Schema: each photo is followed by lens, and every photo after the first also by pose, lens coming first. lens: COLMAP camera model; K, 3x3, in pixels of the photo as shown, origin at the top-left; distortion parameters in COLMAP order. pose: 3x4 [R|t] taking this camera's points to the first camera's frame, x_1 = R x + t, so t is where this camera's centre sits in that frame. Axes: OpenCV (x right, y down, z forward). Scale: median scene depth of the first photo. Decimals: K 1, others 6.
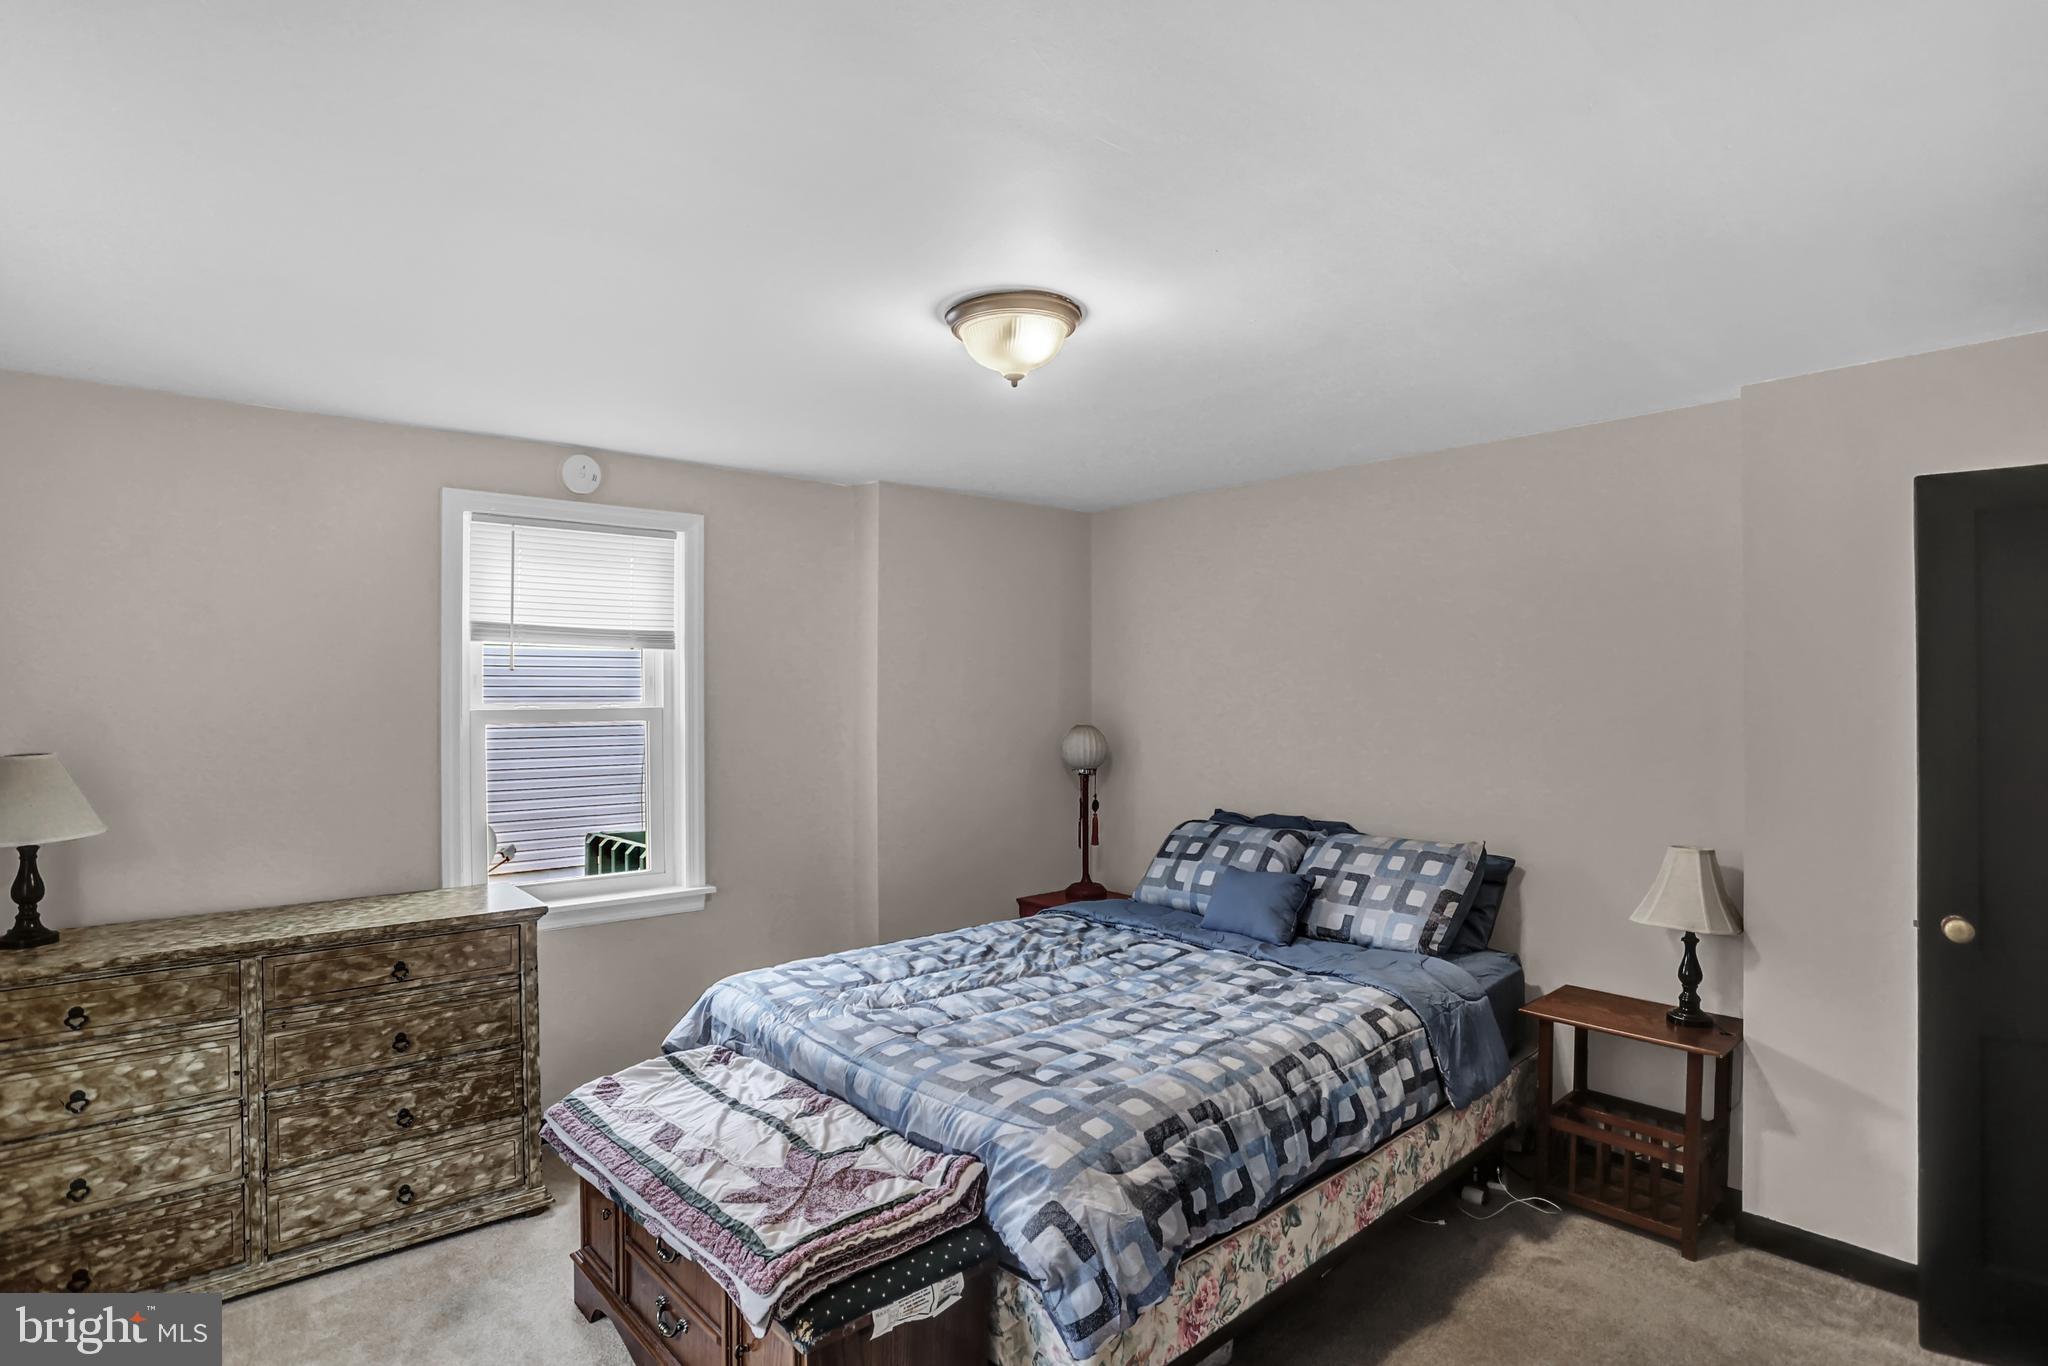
lens RADIAL K [[1070.8, 0, 1037.1], [0, 1070.8, 657.3], [0, 0, 1]] dist [-0.077030, 0.036142]
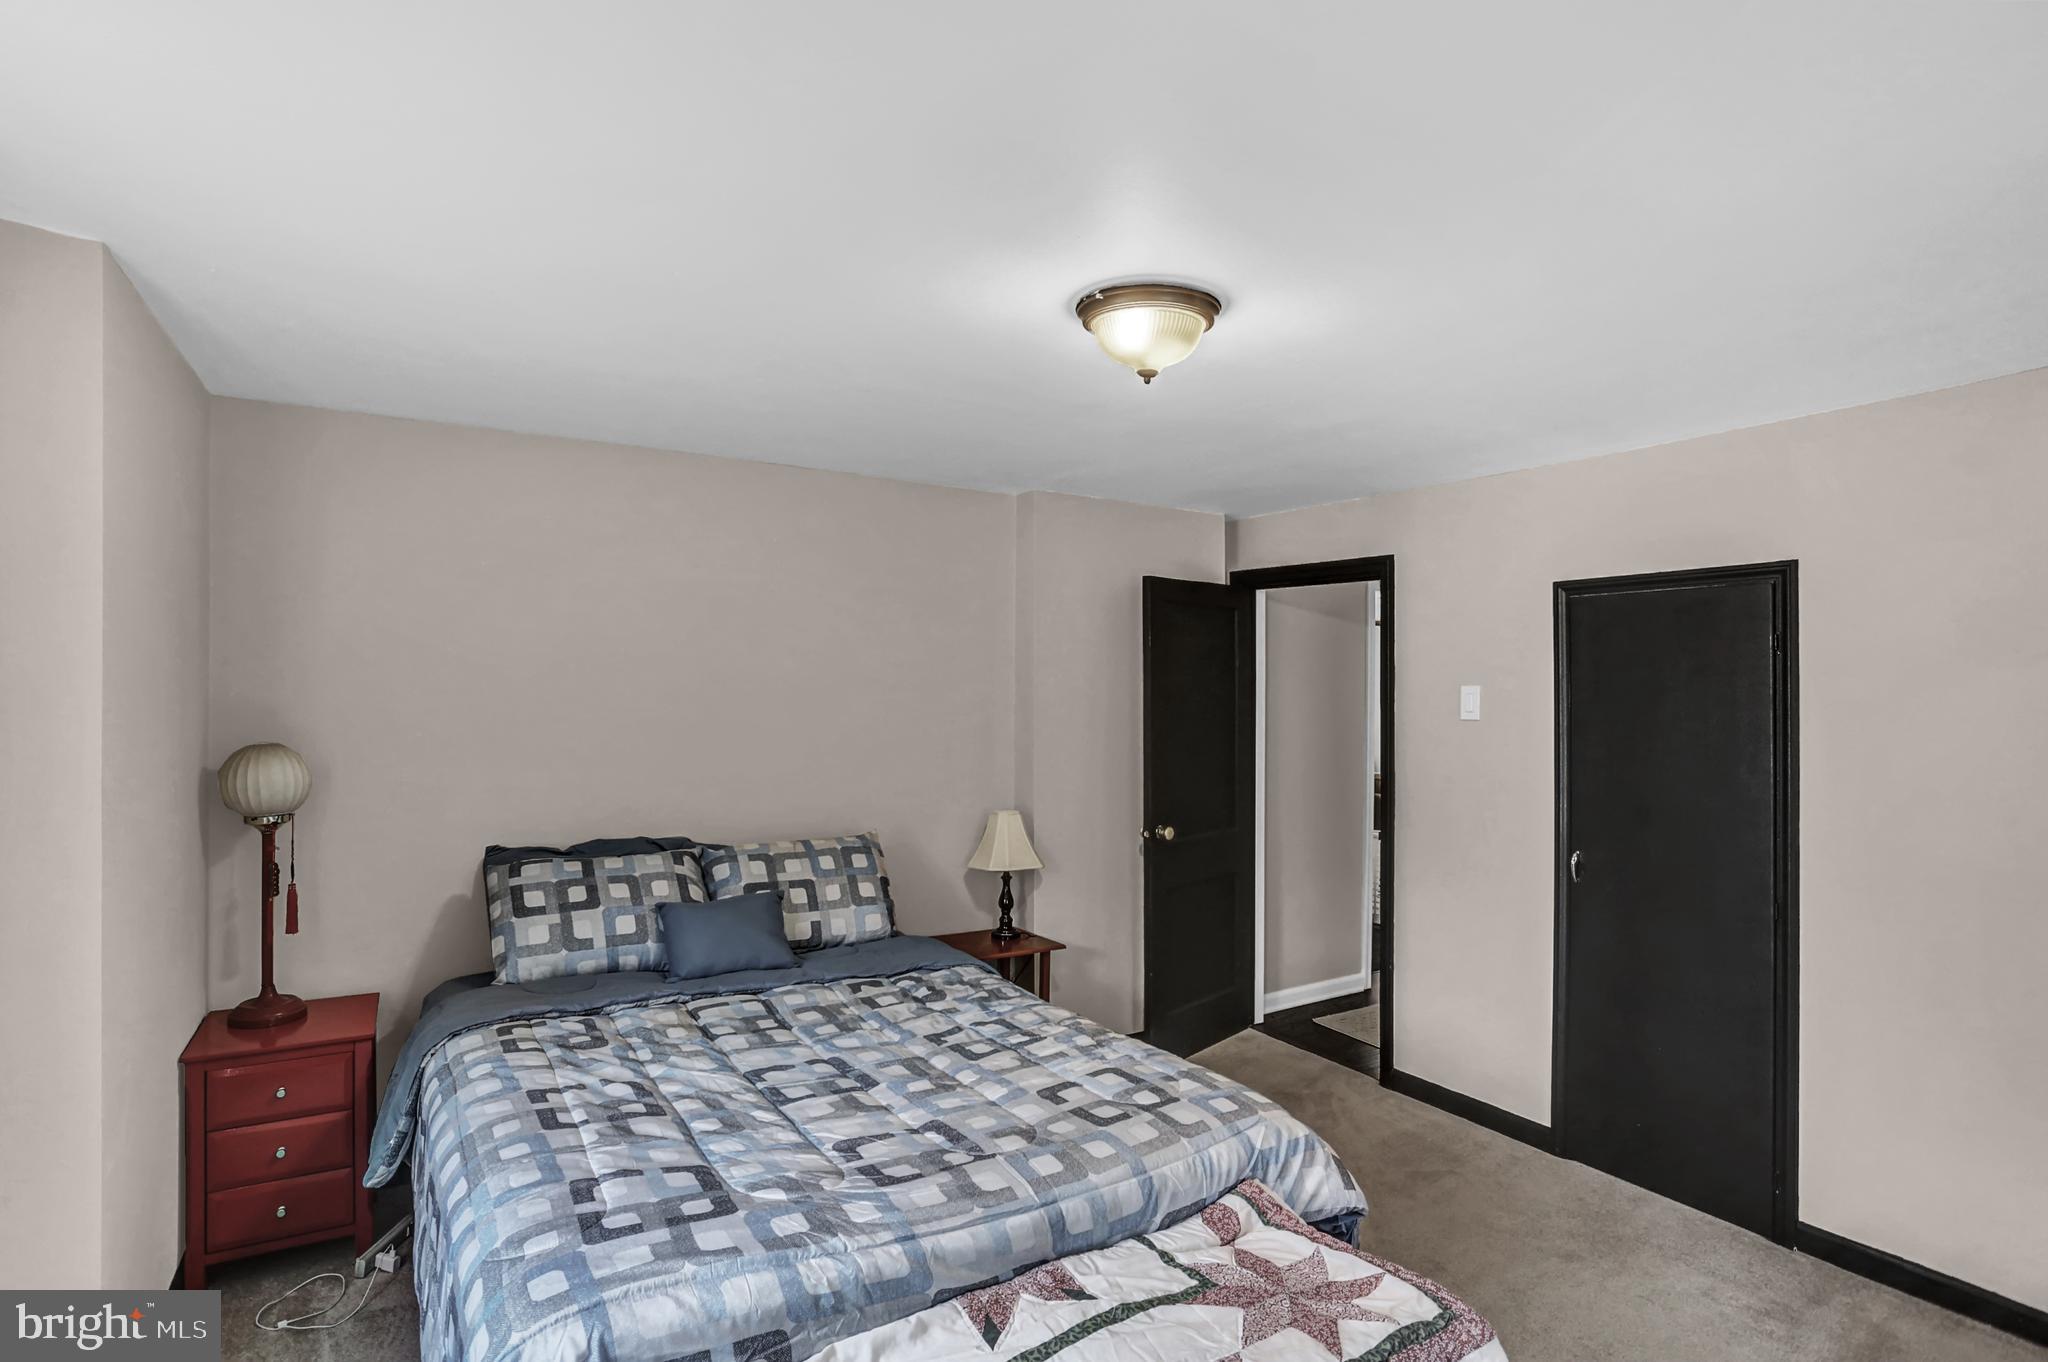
lens RADIAL K [[1041.3, 0, 1024.0], [0, 1041.3, 681.0], [0, 0, 1]] dist [-0.036970, 0.001749]
pose [[0.155086, 0.016348, 0.987766, -0.874055], [-0.048799, 0.998769, -0.008868, 0.021093], [-0.986695, -0.046827, 0.155693, 0.893265]]
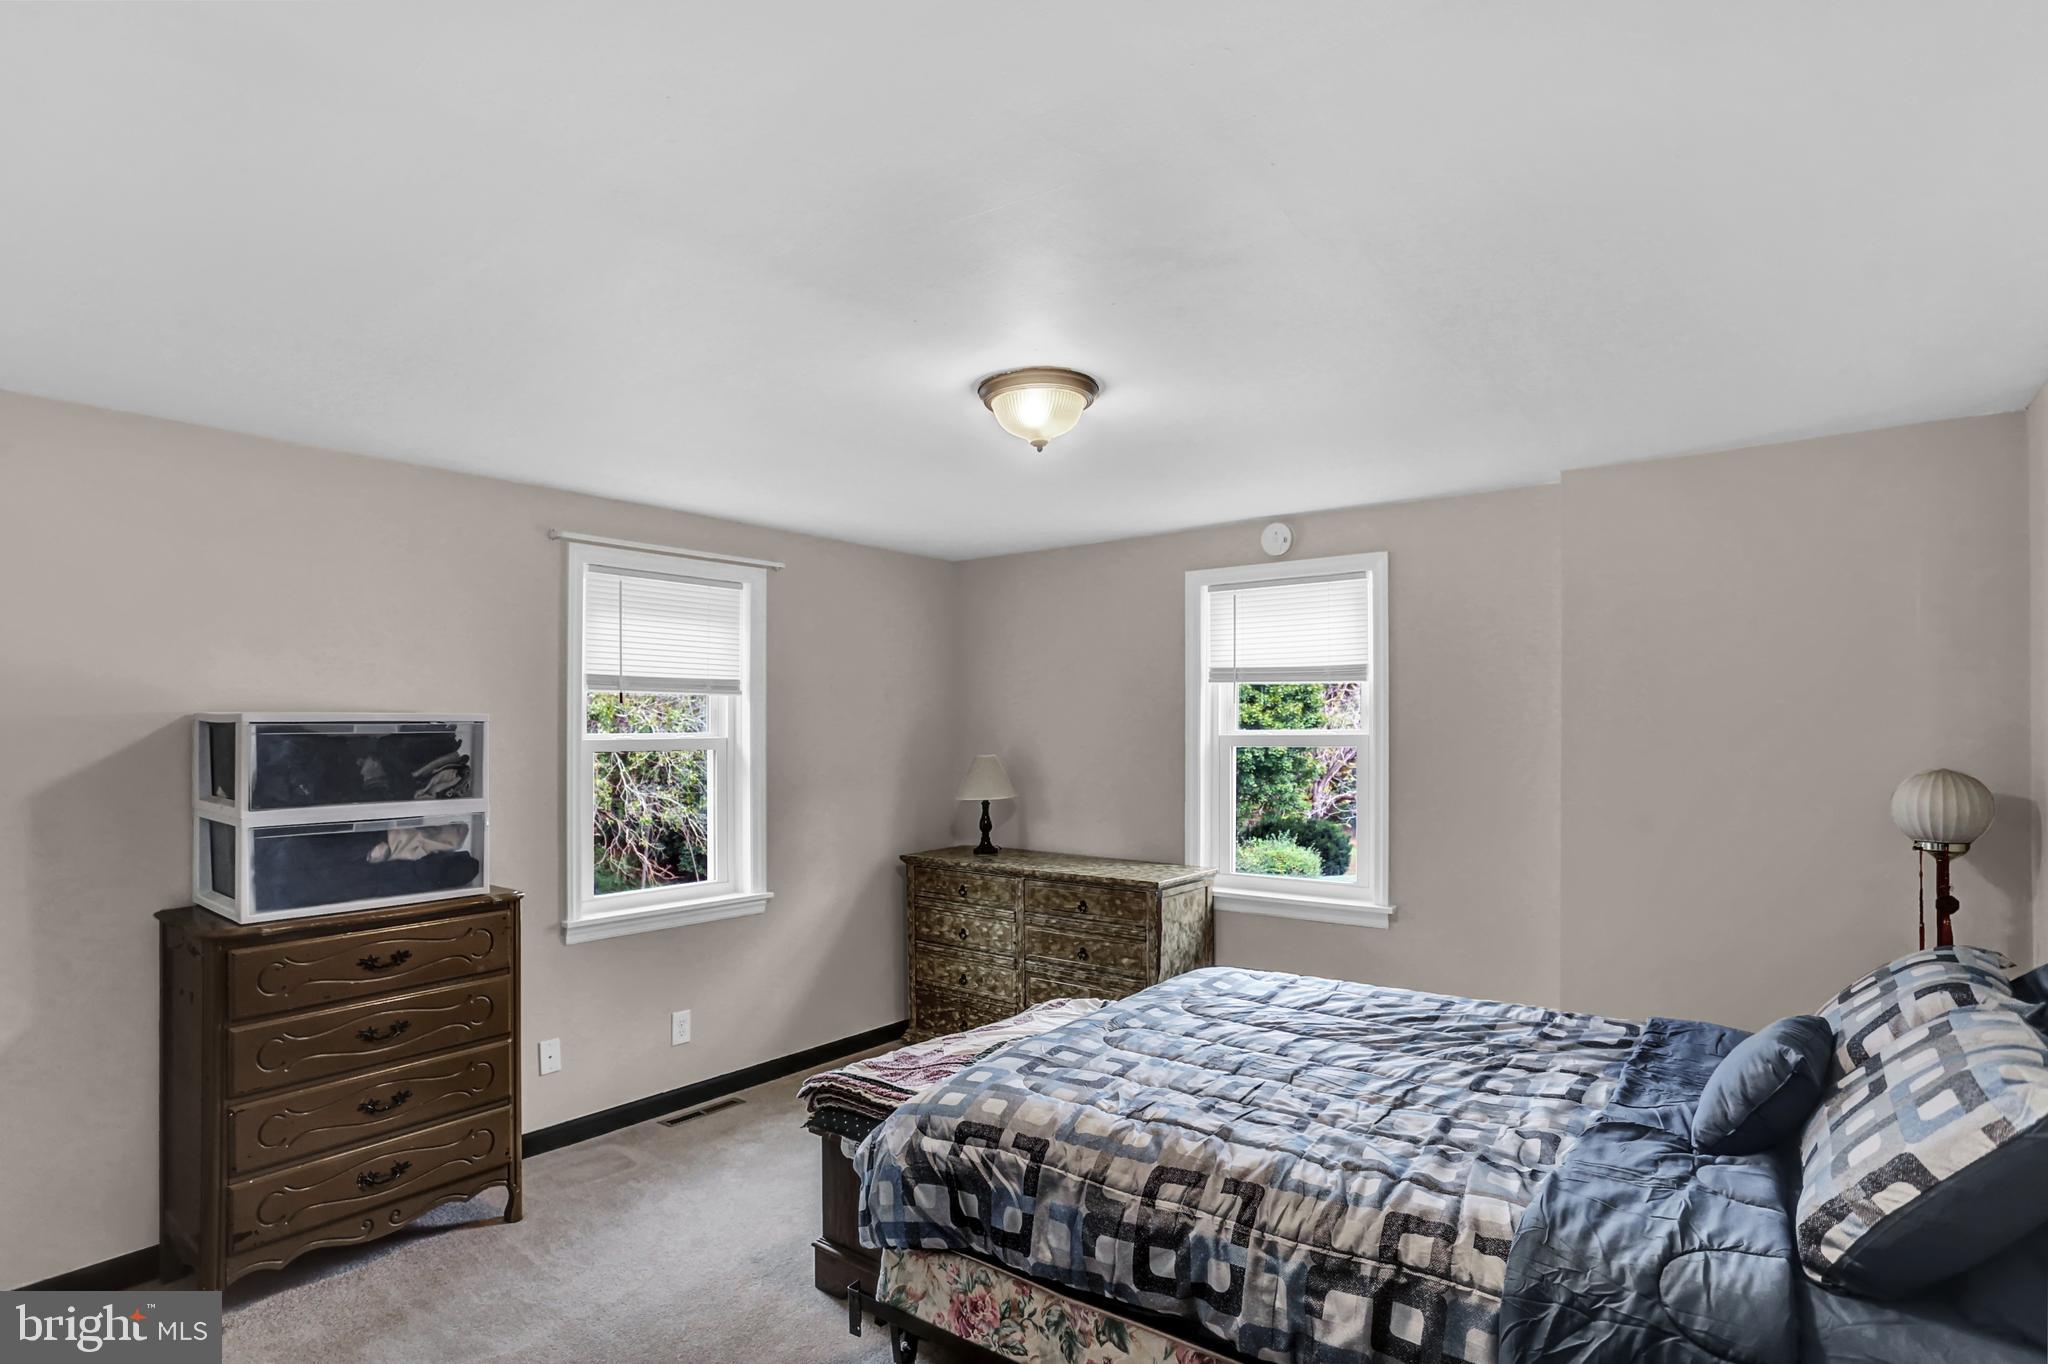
lens RADIAL K [[1059.8, 0, 1020.8], [0, 1059.8, 692.7], [0, 0, 1]] dist [-0.038317, 0.000935]
pose [[0.172572, -0.027311, -0.984618, 0.997198], [0.035283, 0.999145, -0.021530, 0.022891], [0.984365, -0.031025, 0.173388, 0.725083]]
